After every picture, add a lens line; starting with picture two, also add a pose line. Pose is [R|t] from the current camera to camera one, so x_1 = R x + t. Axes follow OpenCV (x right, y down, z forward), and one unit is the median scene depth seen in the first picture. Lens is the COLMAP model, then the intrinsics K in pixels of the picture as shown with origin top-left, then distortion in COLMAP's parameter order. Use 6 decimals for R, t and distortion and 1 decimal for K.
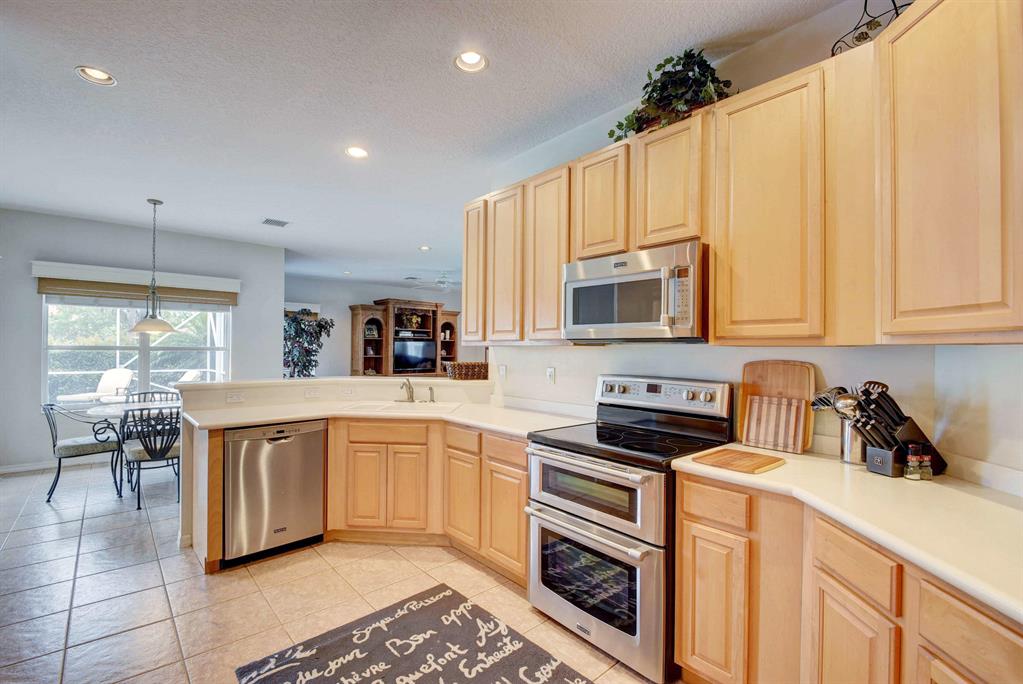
lens RADIAL K [[454.9, 0, 487.9], [0, 454.9, 348.1], [0, 0, 1]] dist [-0.013618, -0.003899]
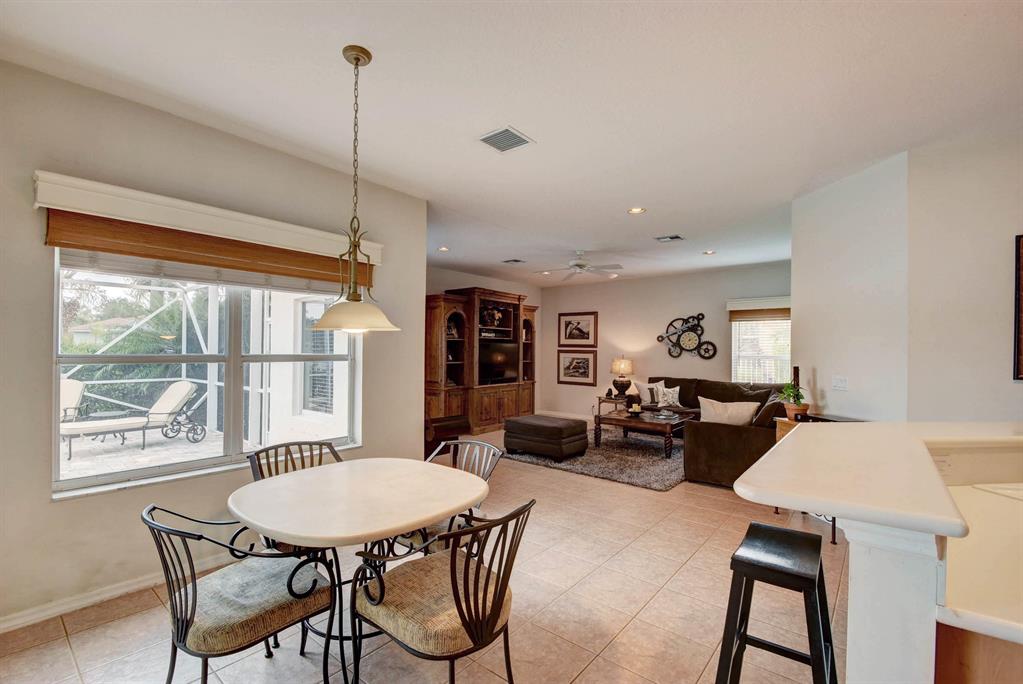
lens RADIAL K [[454.9, 0, 488.6], [0, 454.9, 348.5], [0, 0, 1]] dist [-0.013618, -0.003899]
pose [[0.987622, 0.001257, 0.156849, -0.315038], [-0.001755, 0.999994, 0.003035, -0.008229], [-0.156845, -0.003273, 0.987618, 0.236369]]
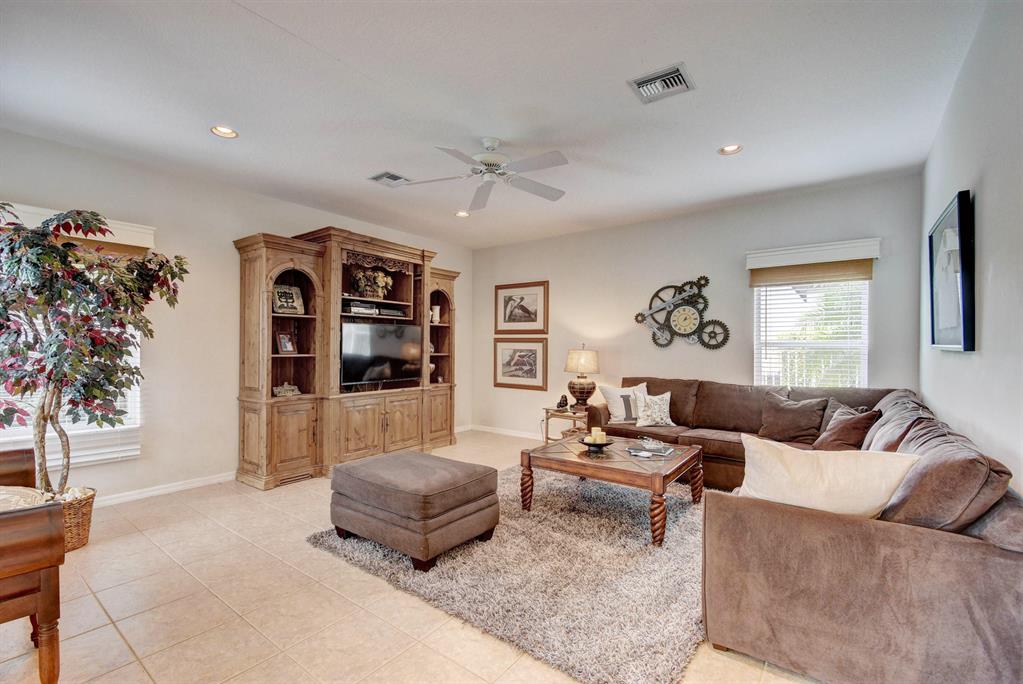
lens RADIAL K [[454.9, 0, 491.9], [0, 454.9, 345.8], [0, 0, 1]] dist [-0.013618, -0.003899]
pose [[0.978515, -0.001571, 0.206171, -0.153269], [0.001156, 0.999997, 0.002134, 0.007750], [-0.206173, -0.001850, 0.978514, 0.524028]]
